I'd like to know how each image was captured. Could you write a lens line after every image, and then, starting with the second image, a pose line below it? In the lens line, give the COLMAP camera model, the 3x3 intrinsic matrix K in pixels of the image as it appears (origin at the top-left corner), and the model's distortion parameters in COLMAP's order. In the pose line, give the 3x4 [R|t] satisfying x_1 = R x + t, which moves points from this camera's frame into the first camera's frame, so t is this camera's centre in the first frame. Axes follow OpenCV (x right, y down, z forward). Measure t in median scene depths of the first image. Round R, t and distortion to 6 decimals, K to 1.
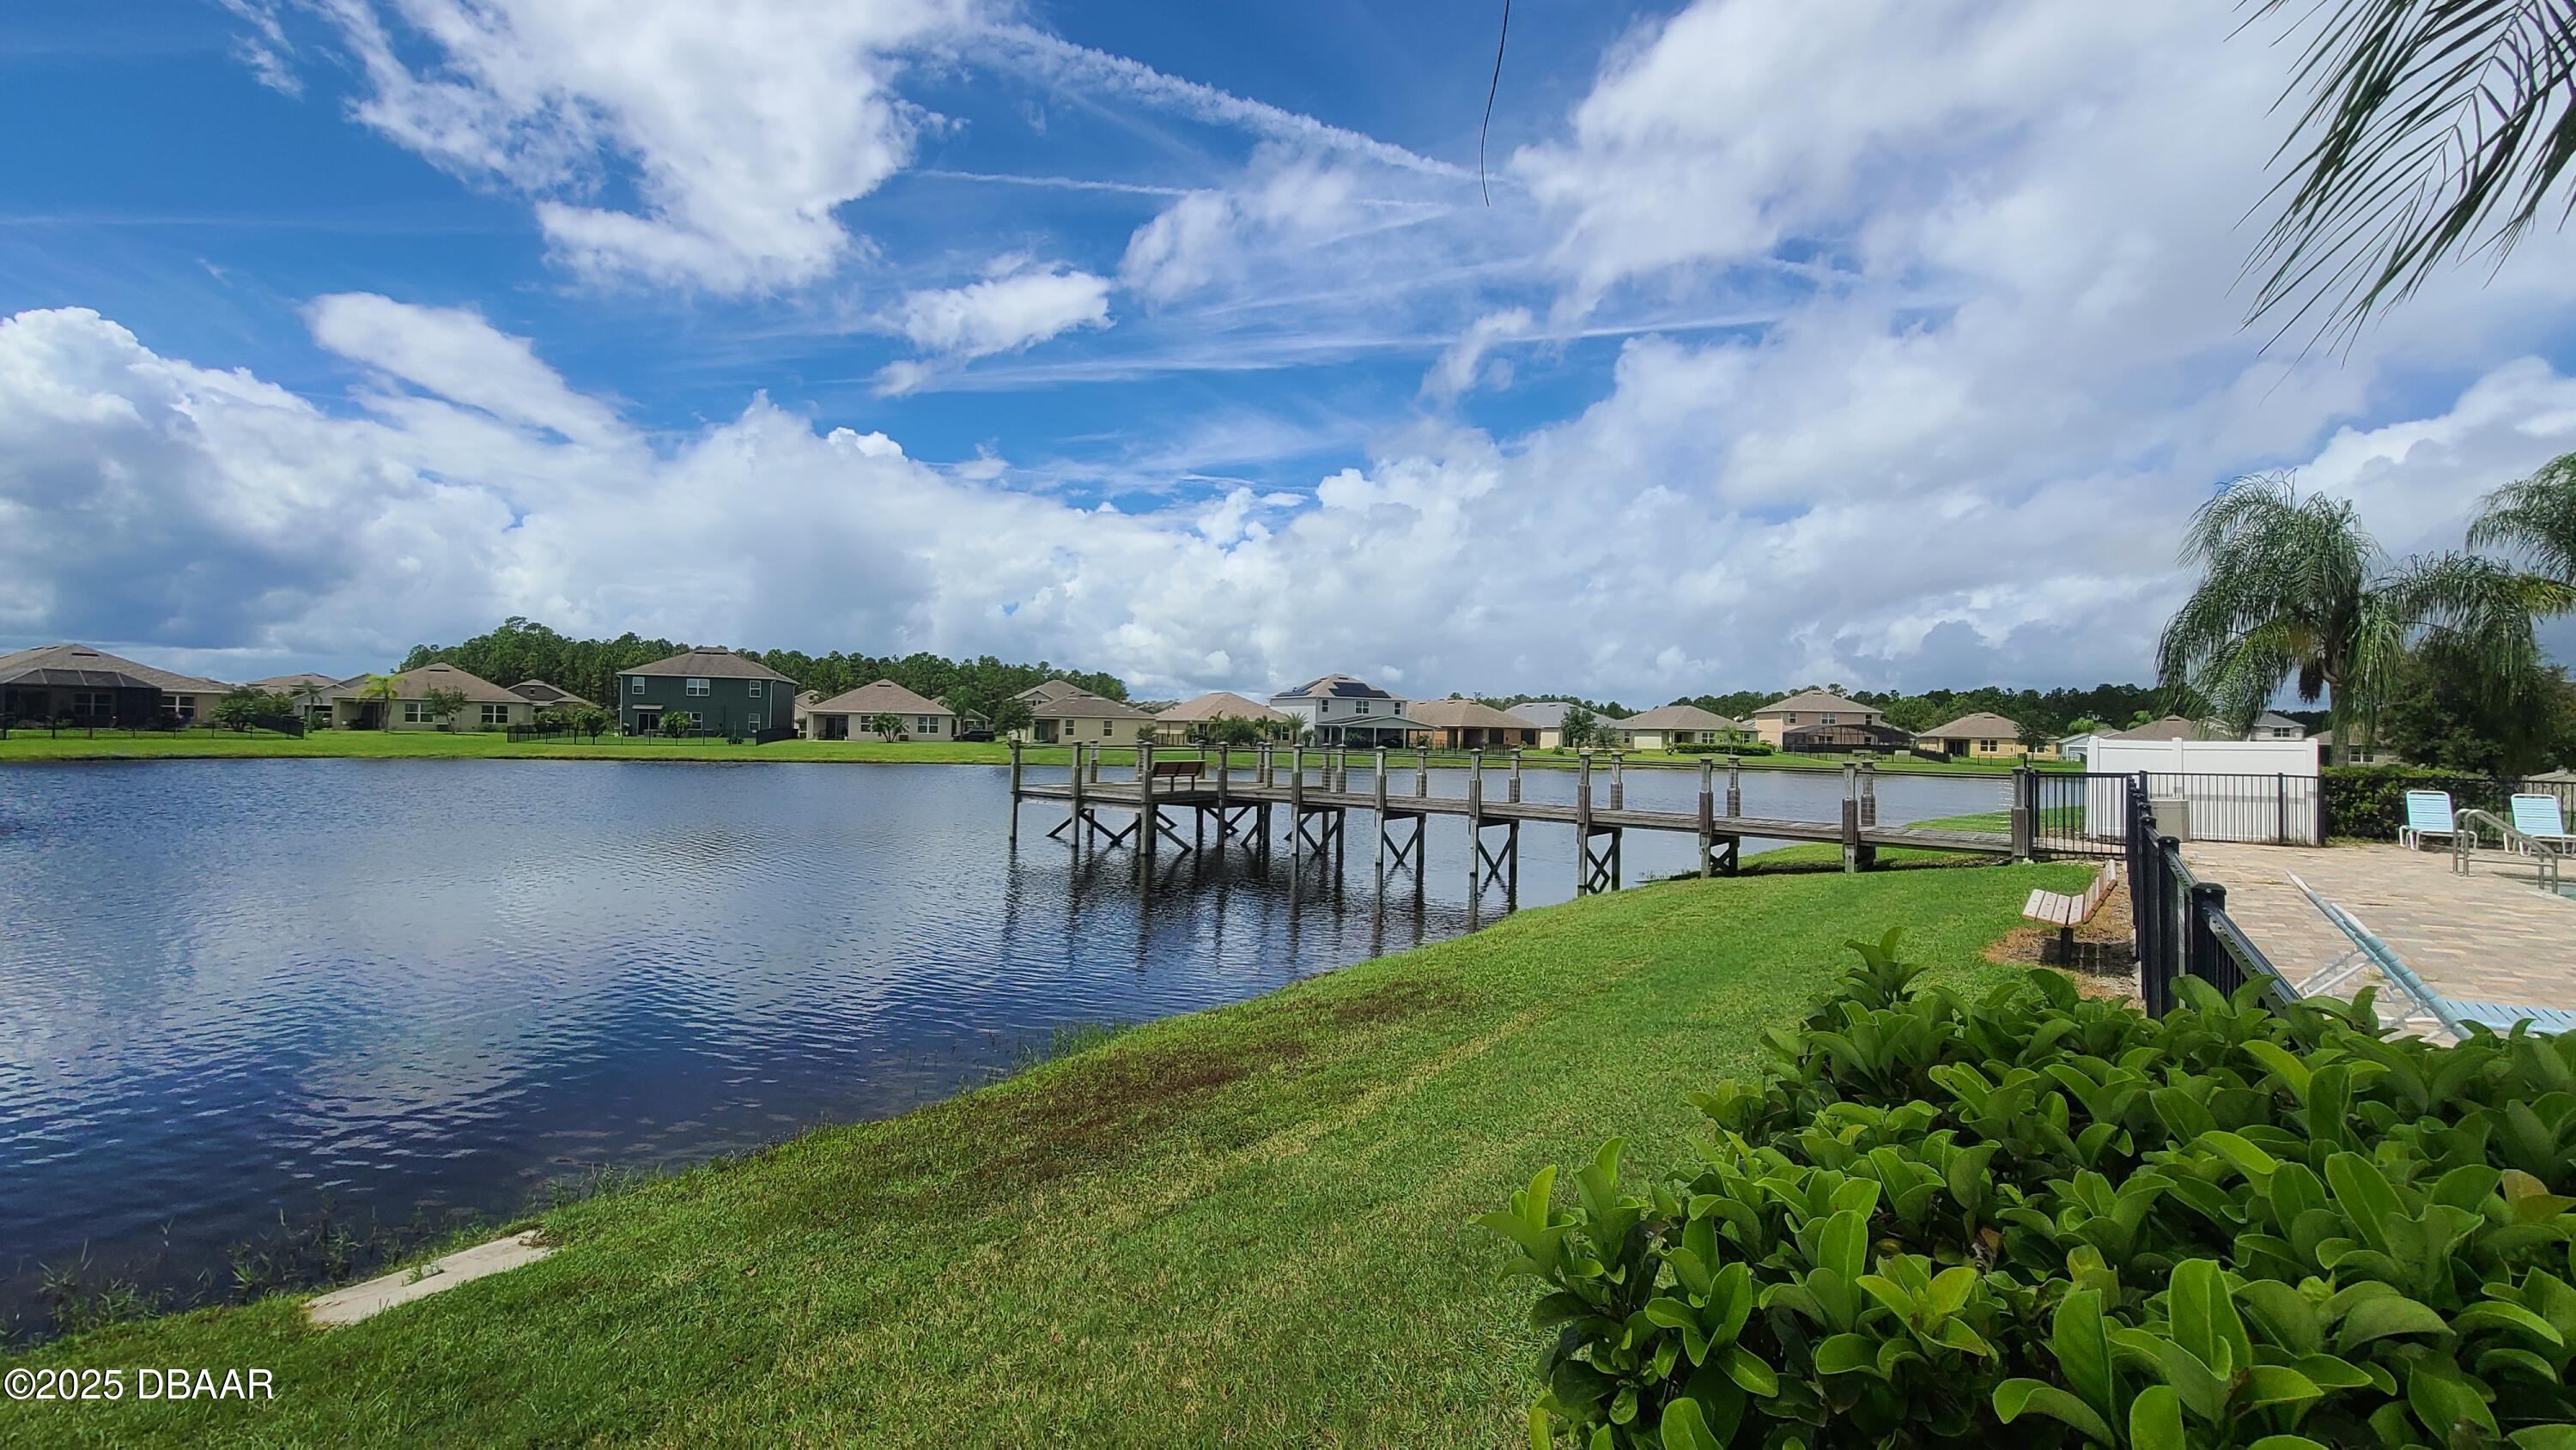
lens RADIAL K [[1051.5, 0, 1288.0], [0, 1051.5, 725.0], [0, 0, 1]] dist [0.001295, -0.000106]
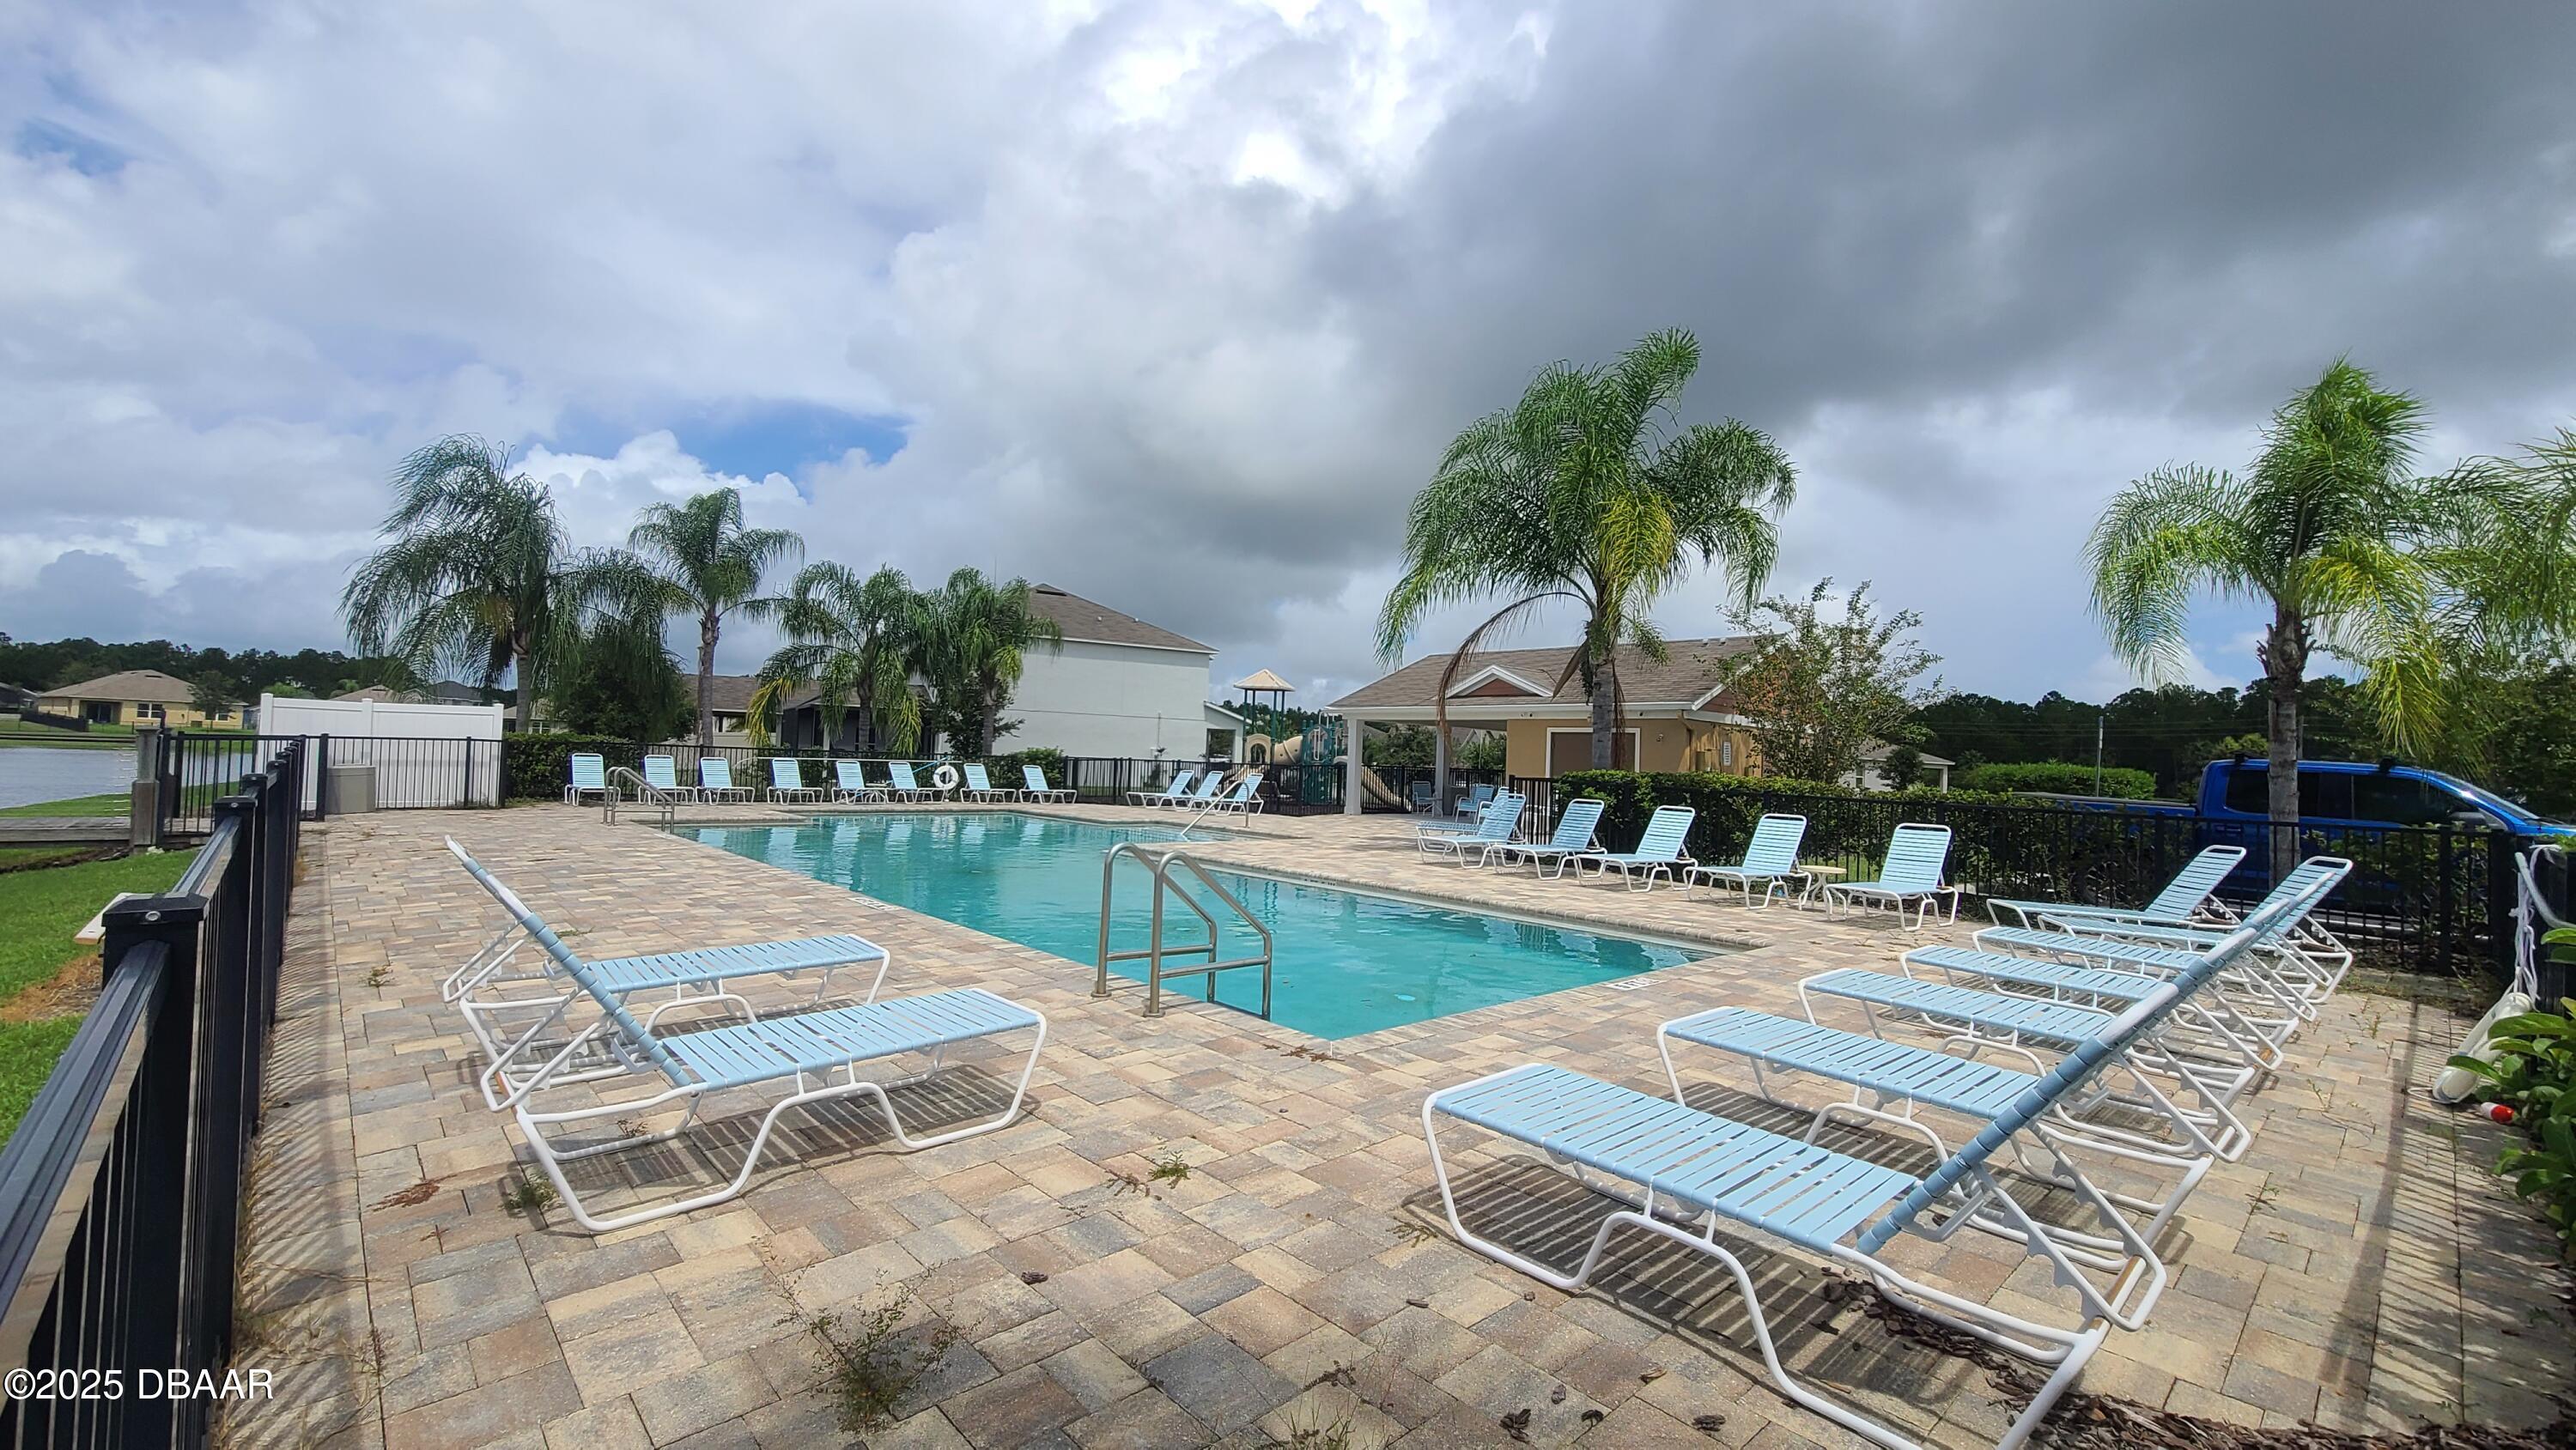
lens RADIAL K [[1015.0, 0, 1288.0], [0, 1015.0, 725.0], [0, 0, 1]] dist [-0.000218, 0.000067]
pose [[0.140622, 0.018813, 0.989885, 0.086120], [-0.045404, 0.998890, -0.012534, 0.009918], [-0.989022, -0.043182, 0.141320, 0.082845]]
